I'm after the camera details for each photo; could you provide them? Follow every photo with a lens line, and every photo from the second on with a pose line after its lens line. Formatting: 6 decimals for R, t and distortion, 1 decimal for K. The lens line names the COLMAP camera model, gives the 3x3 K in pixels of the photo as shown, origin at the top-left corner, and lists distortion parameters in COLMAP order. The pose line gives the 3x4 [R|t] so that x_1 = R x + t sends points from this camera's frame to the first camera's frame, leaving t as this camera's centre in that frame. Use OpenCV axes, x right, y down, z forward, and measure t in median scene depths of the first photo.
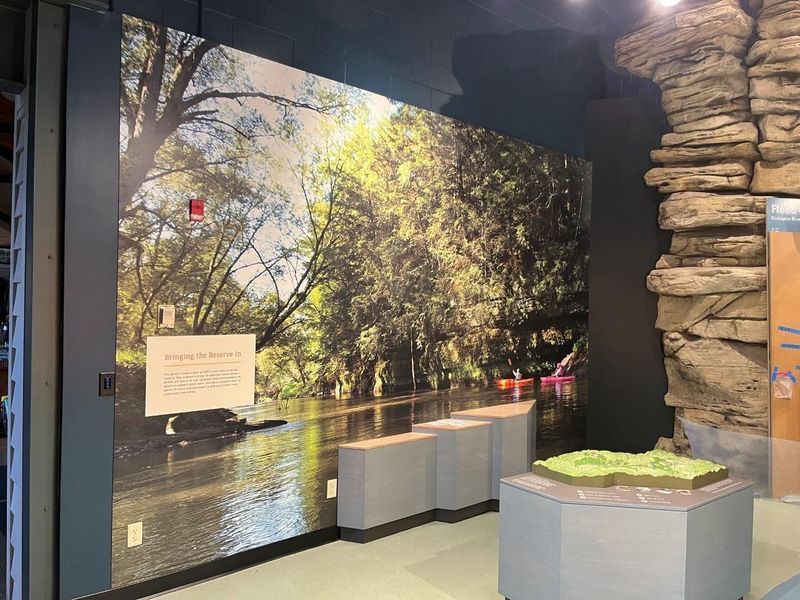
lens RADIAL K [[607.8, 0, 403.5], [0, 607.8, 304.1], [0, 0, 1]] dist [0.073022, -0.108541]
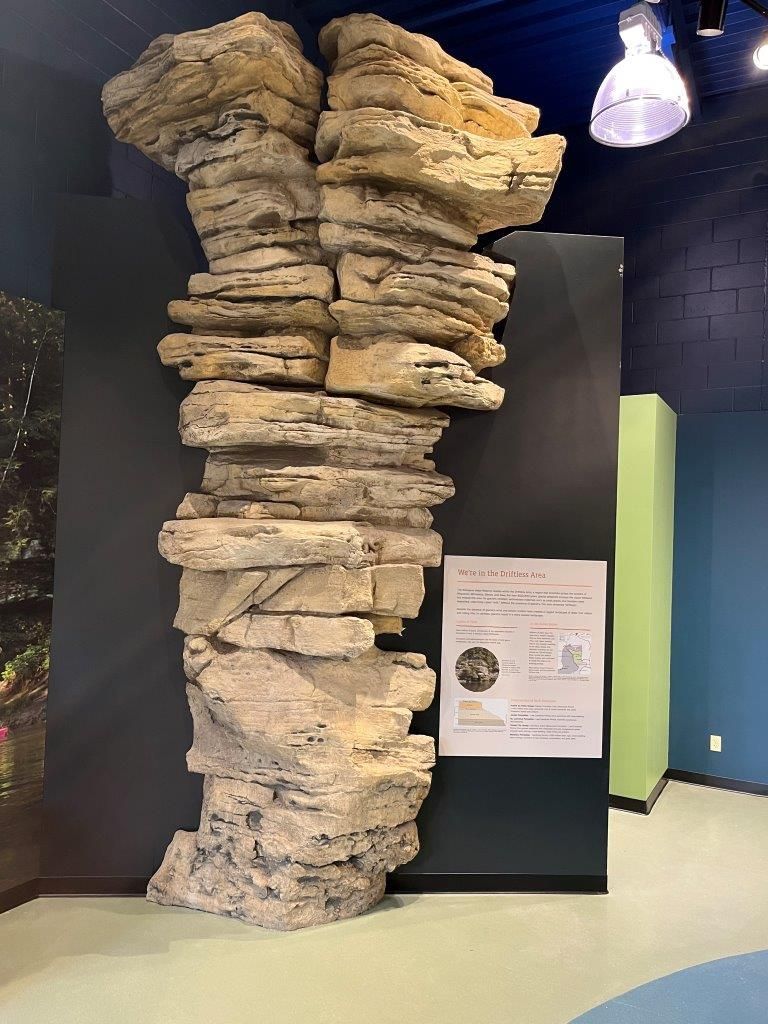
lens RADIAL K [[778.0, 0, 381.0], [0, 778.0, 520.6], [0, 0, 1]] dist [0.073022, -0.108541]
pose [[0.940471, 0.019747, 0.339299, 0.370922], [-0.013139, 0.999677, -0.021762, -0.045866], [-0.339619, 0.016009, 0.940427, 0.305716]]
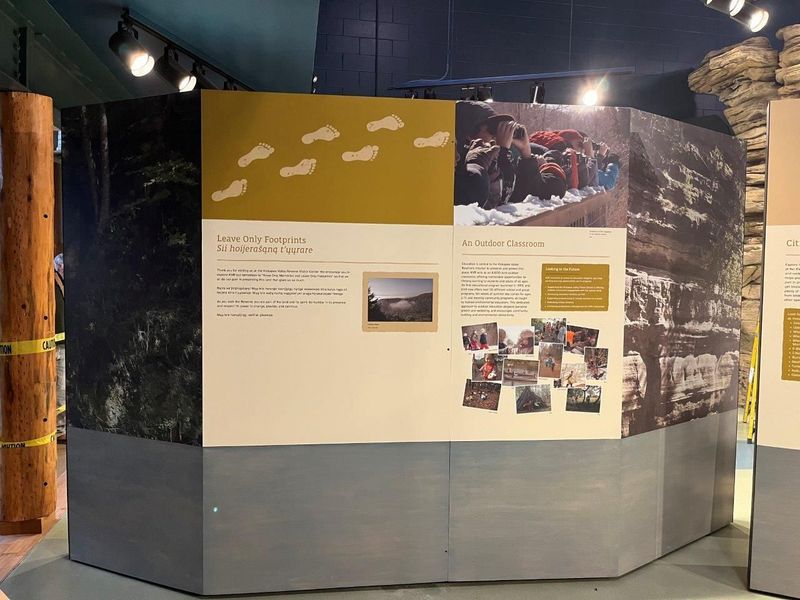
lens RADIAL K [[607.8, 0, 403.5], [0, 607.8, 304.1], [0, 0, 1]] dist [0.073022, -0.108541]
pose [[0.858853, 0.014643, -0.512013, 0.537612], [0.002845, 0.999440, 0.033355, 0.020693], [0.512215, -0.030104, 0.858330, -0.504060]]
